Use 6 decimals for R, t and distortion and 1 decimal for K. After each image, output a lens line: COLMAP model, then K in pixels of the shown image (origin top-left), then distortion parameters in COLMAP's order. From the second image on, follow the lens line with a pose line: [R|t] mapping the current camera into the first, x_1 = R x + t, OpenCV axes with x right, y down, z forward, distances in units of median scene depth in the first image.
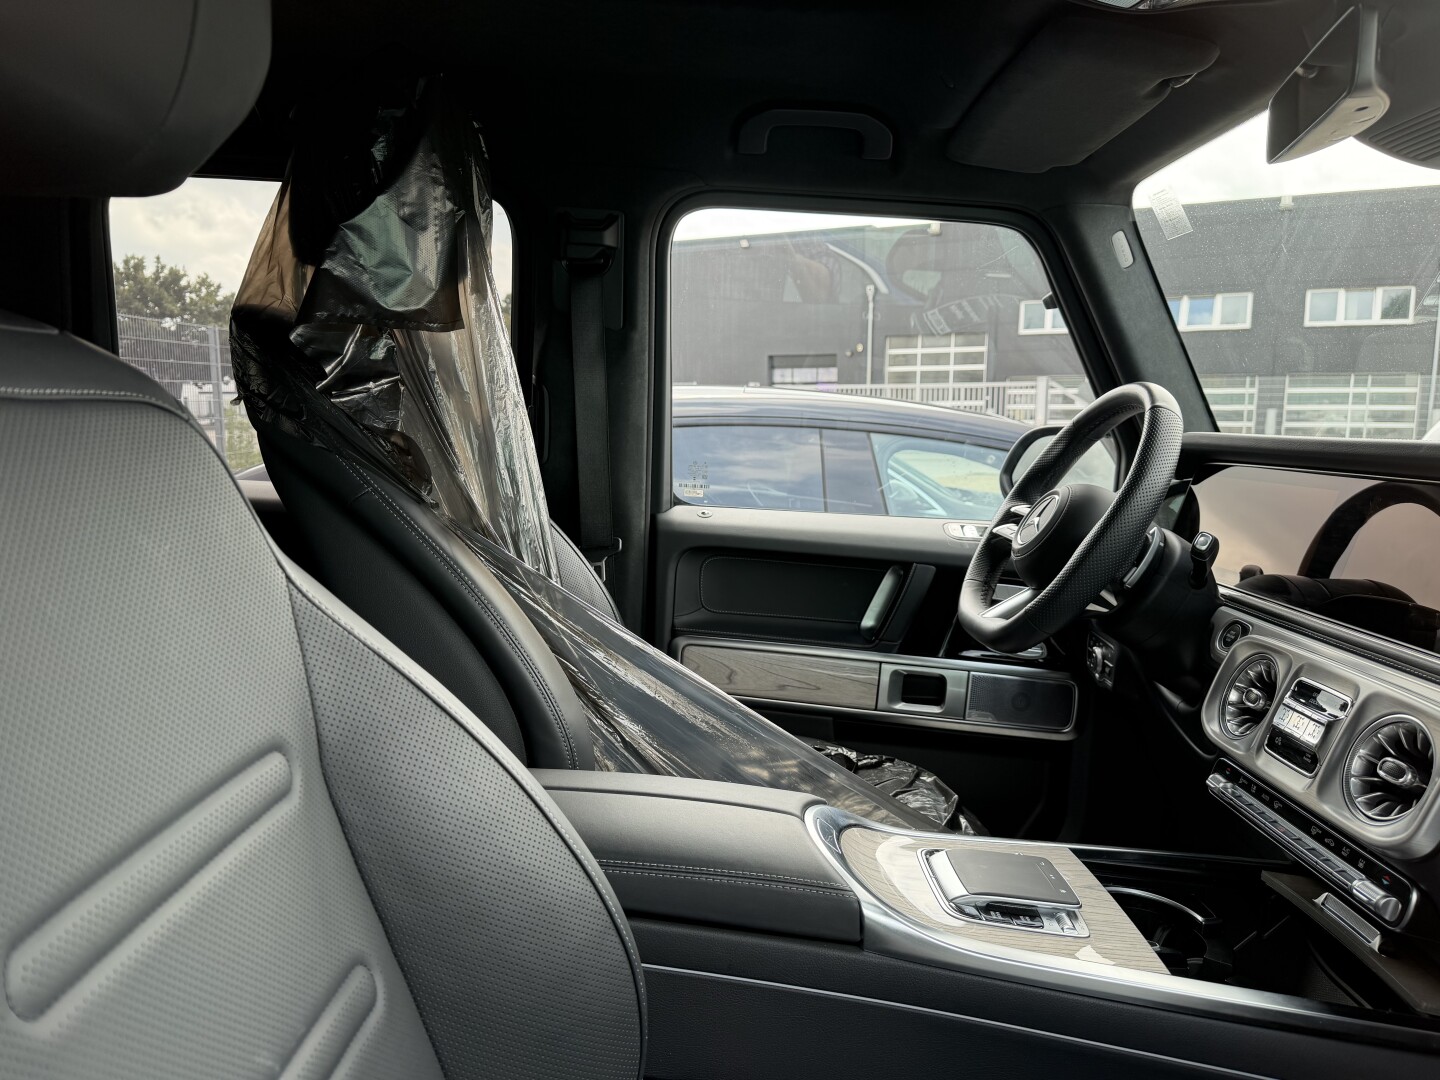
lens RADIAL K [[1014.4, 0, 720.0], [0, 1014.4, 540.0], [0, 0, 1]] dist [0.097789, -0.126614]
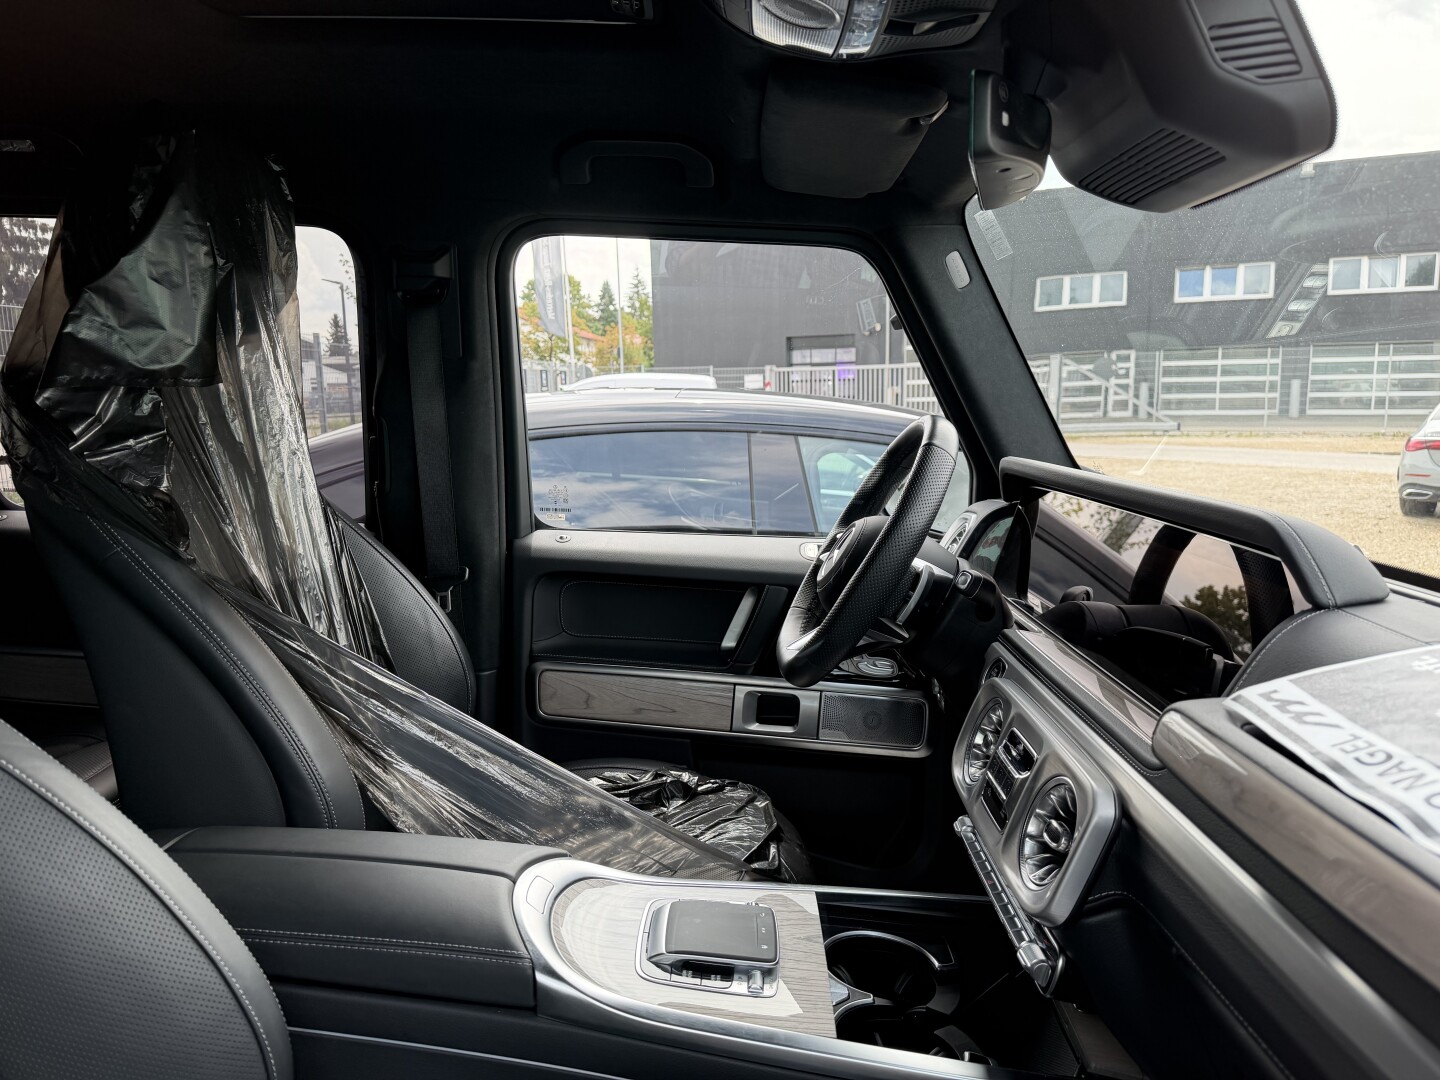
lens RADIAL K [[1011.1, 0, 724.6], [0, 1011.1, 543.8], [0, 0, 1]] dist [0.039421, -0.051301]
pose [[0.999577, -0.019780, -0.021313, 0.245968], [0.020240, 0.999562, 0.021602, -0.057288], [0.020877, -0.022025, 0.999539, 0.008404]]
